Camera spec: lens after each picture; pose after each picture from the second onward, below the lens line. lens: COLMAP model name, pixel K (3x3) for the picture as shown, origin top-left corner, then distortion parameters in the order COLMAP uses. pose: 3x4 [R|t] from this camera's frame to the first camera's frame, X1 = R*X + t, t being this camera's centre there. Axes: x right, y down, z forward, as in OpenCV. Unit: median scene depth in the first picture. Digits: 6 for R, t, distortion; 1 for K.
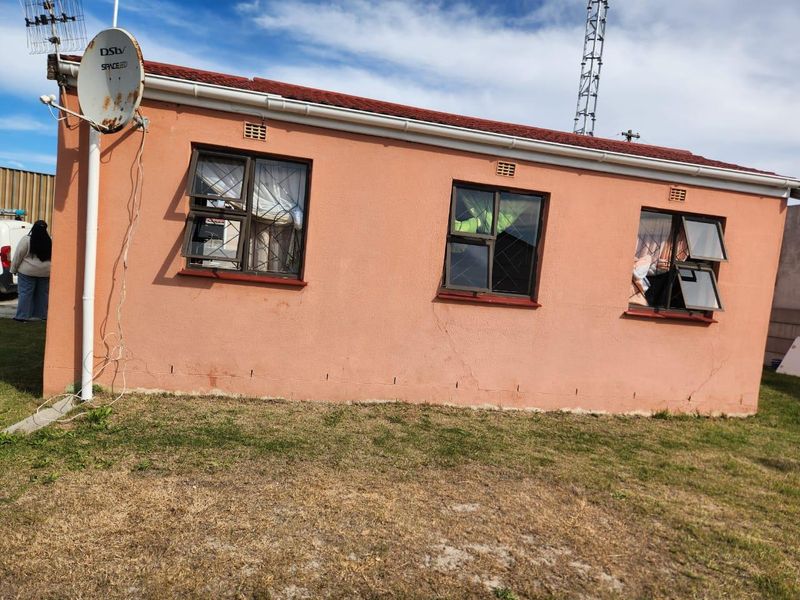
lens RADIAL K [[572.7, 0, 436.2], [0, 572.7, 314.8], [0, 0, 1]] dist [0.087177, -0.076890]
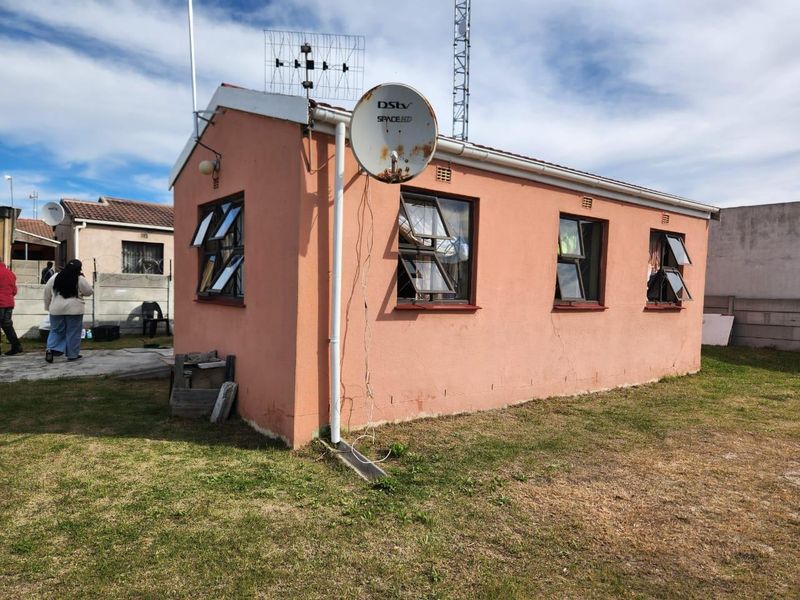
lens RADIAL K [[572.7, 0, 436.2], [0, 572.7, 314.8], [0, 0, 1]] dist [0.087177, -0.076890]
pose [[0.884212, -0.094354, 0.457457, -0.810885], [0.092594, 0.995356, 0.026326, -0.075973], [-0.457817, 0.019080, 0.888842, 0.035410]]
